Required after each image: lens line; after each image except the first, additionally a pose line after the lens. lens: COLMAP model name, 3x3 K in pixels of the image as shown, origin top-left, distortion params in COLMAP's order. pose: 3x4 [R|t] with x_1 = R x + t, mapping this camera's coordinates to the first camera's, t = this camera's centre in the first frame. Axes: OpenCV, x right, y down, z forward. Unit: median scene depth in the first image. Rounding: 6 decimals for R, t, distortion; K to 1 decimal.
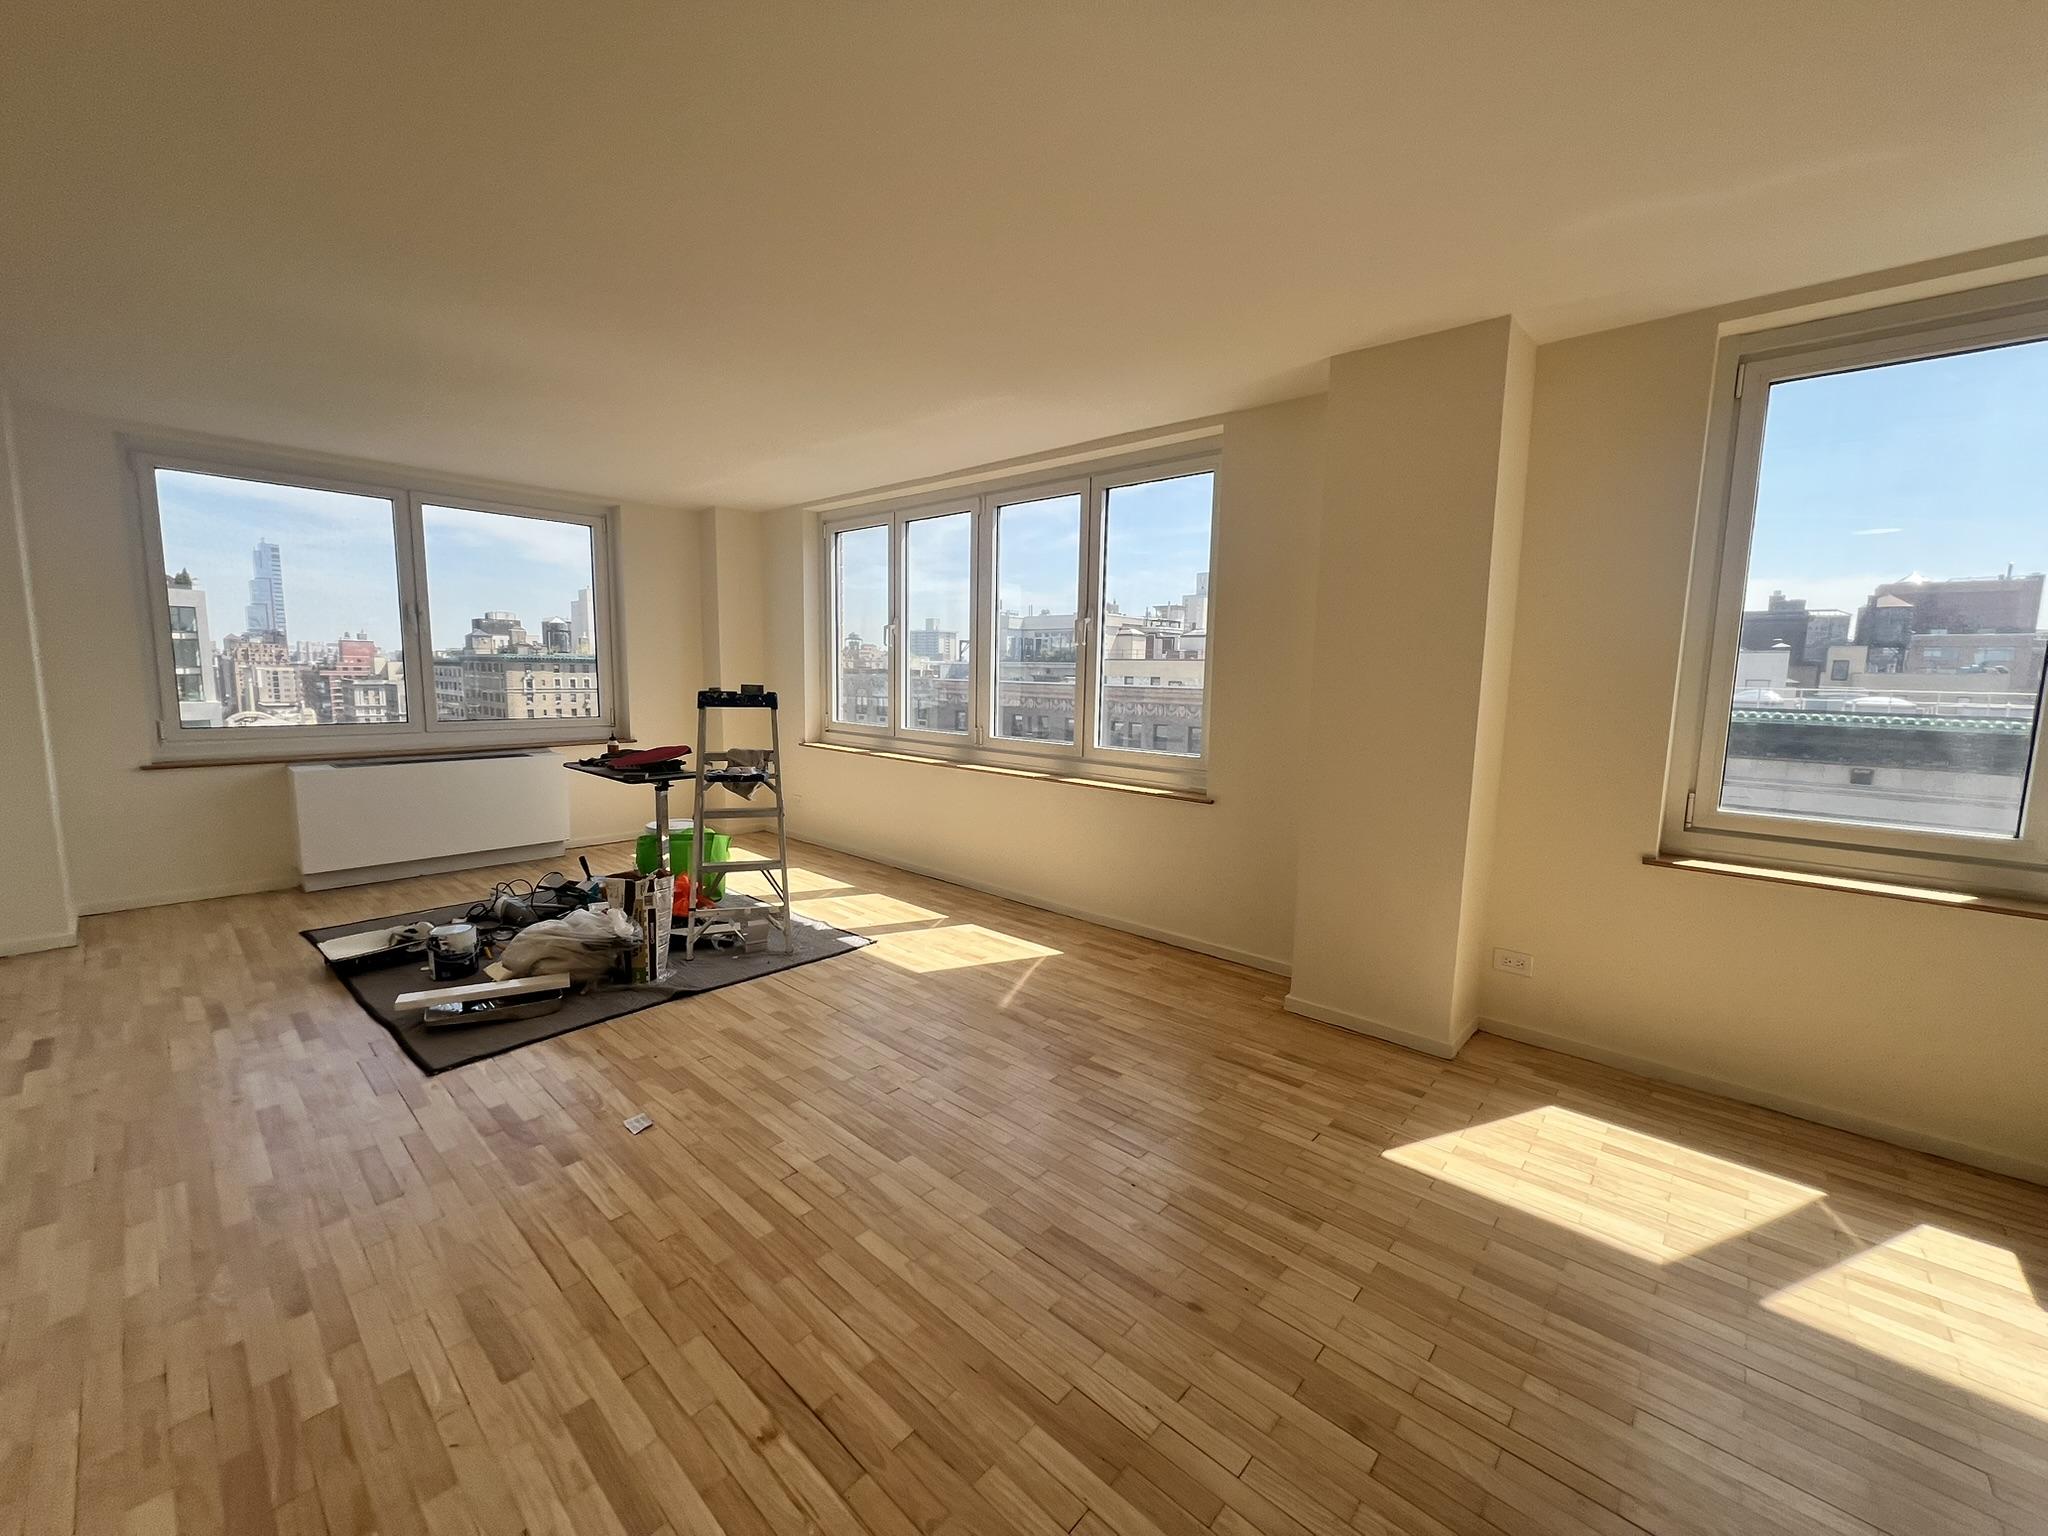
lens RADIAL K [[814.3, 0, 1027.4], [0, 814.3, 767.5], [0, 0, 1]] dist [-0.002677, 0.000076]
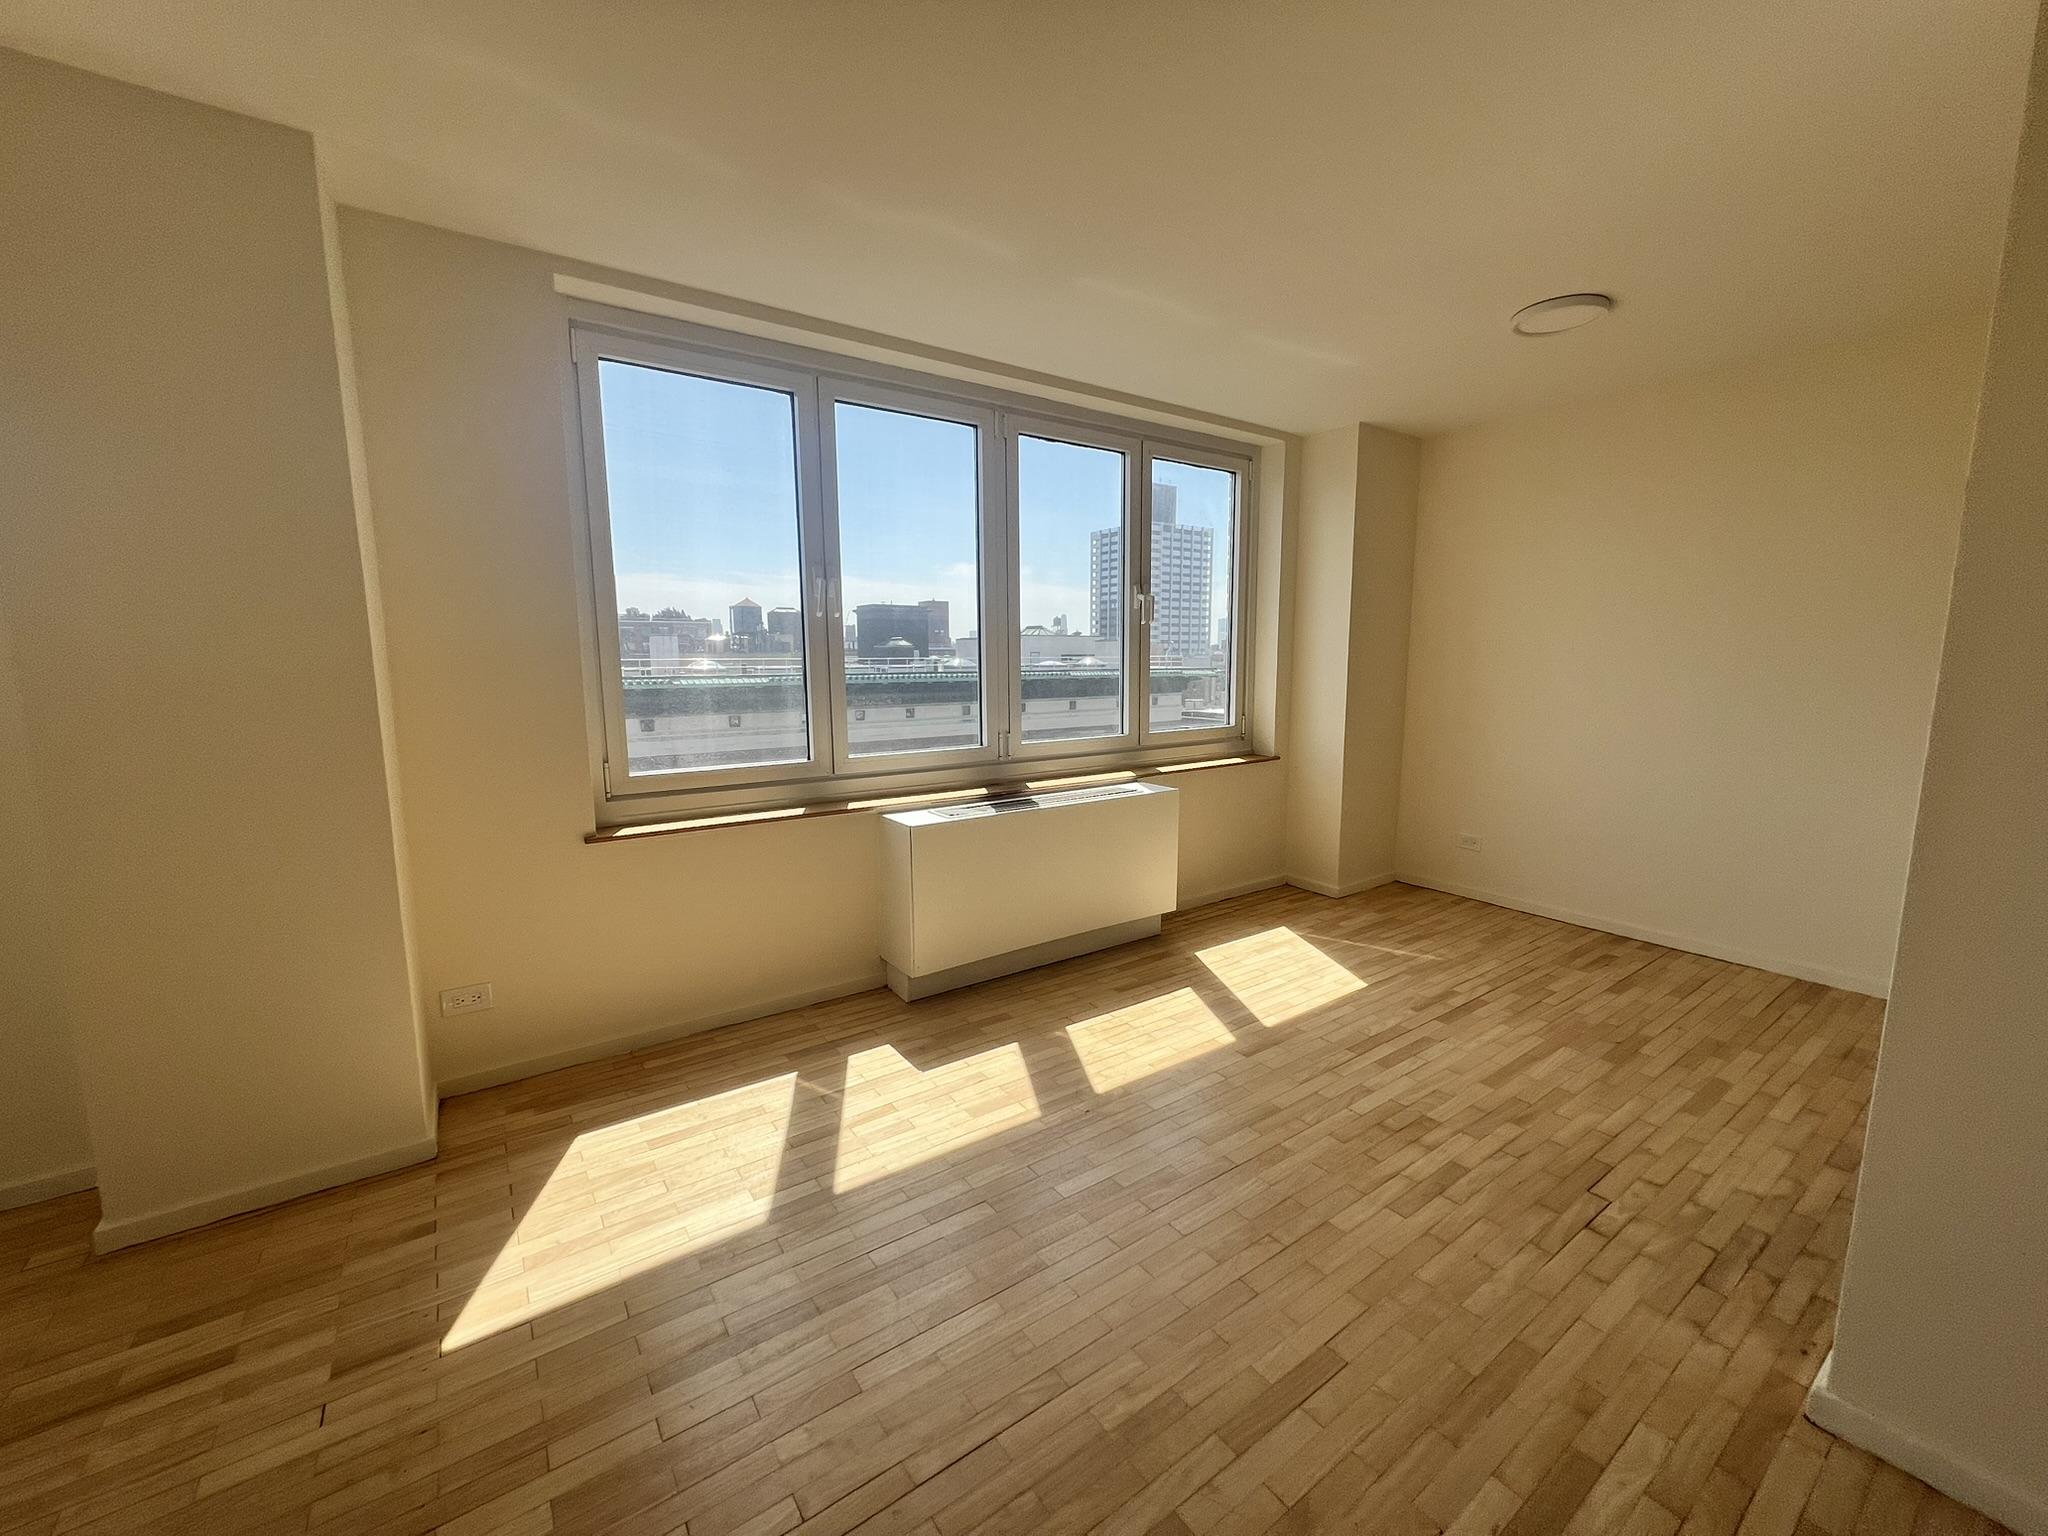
lens RADIAL K [[814.3, 0, 1027.4], [0, 814.3, 767.5], [0, 0, 1]] dist [-0.002677, 0.000076]
pose [[0.219614, -0.153210, 0.963481, -0.025642], [0.123450, 0.984017, 0.128337, -0.021748], [-0.967745, 0.090757, 0.235018, 0.206640]]
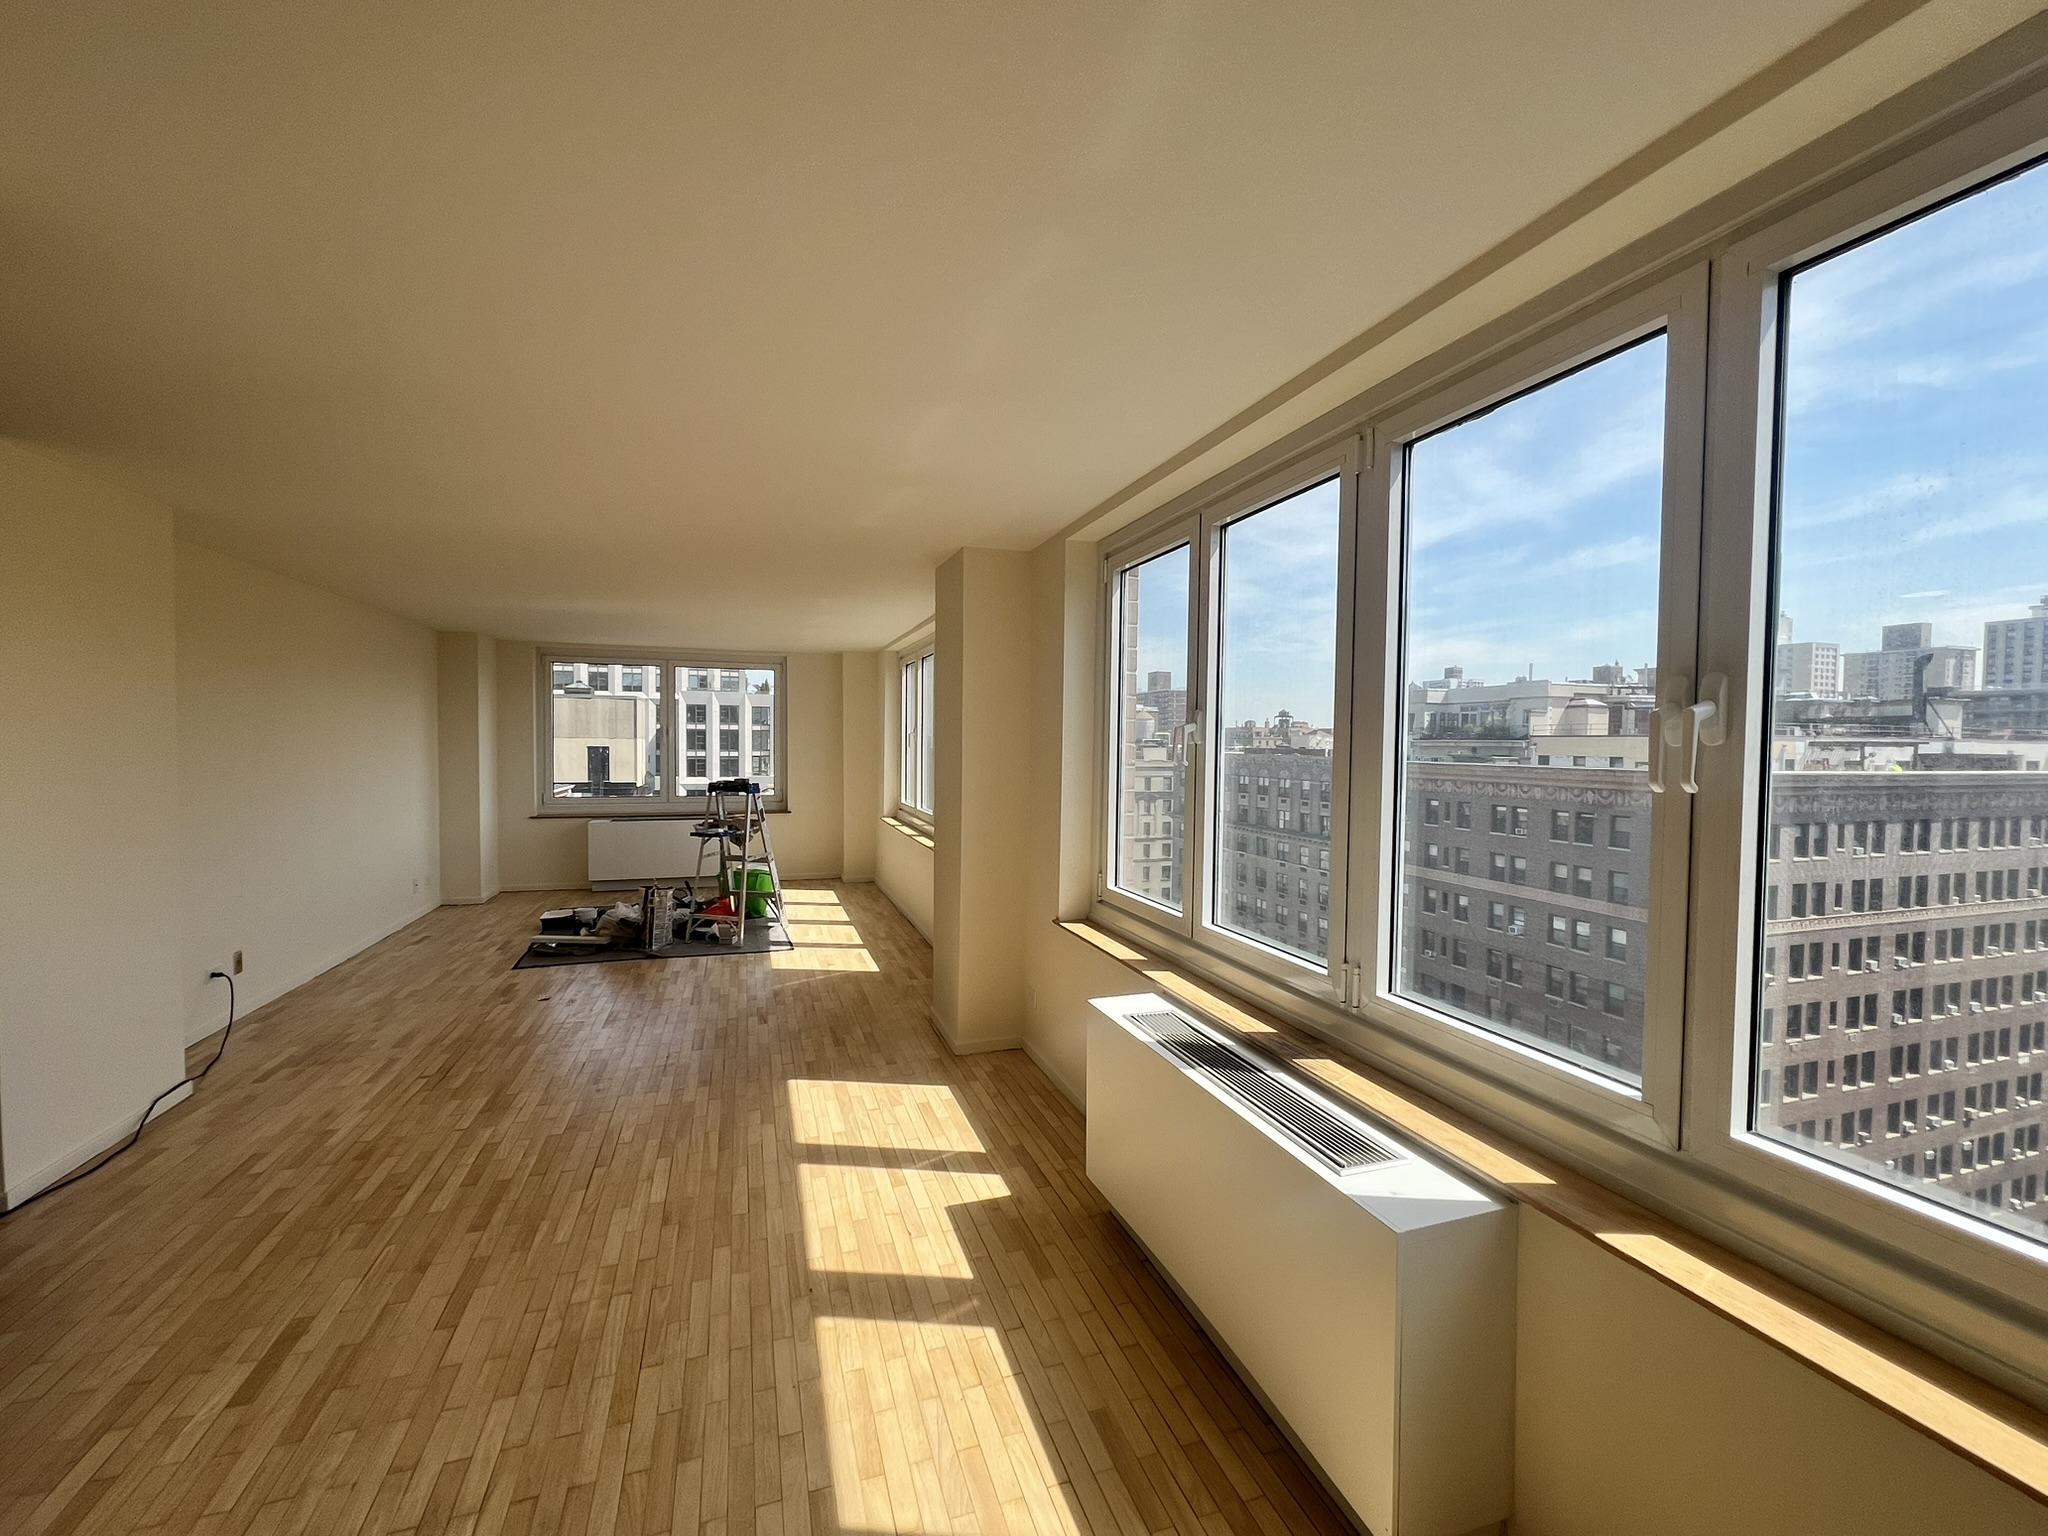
lens RADIAL K [[834.3, 0, 1017.7], [0, 834.3, 774.7], [0, 0, 1]] dist [-0.002381, -0.000185]
pose [[0.870734, 0.009374, -0.491664, 1.061781], [-0.052759, 0.995828, -0.074450, -0.016098], [0.488915, 0.090765, 0.867596, -0.190284]]
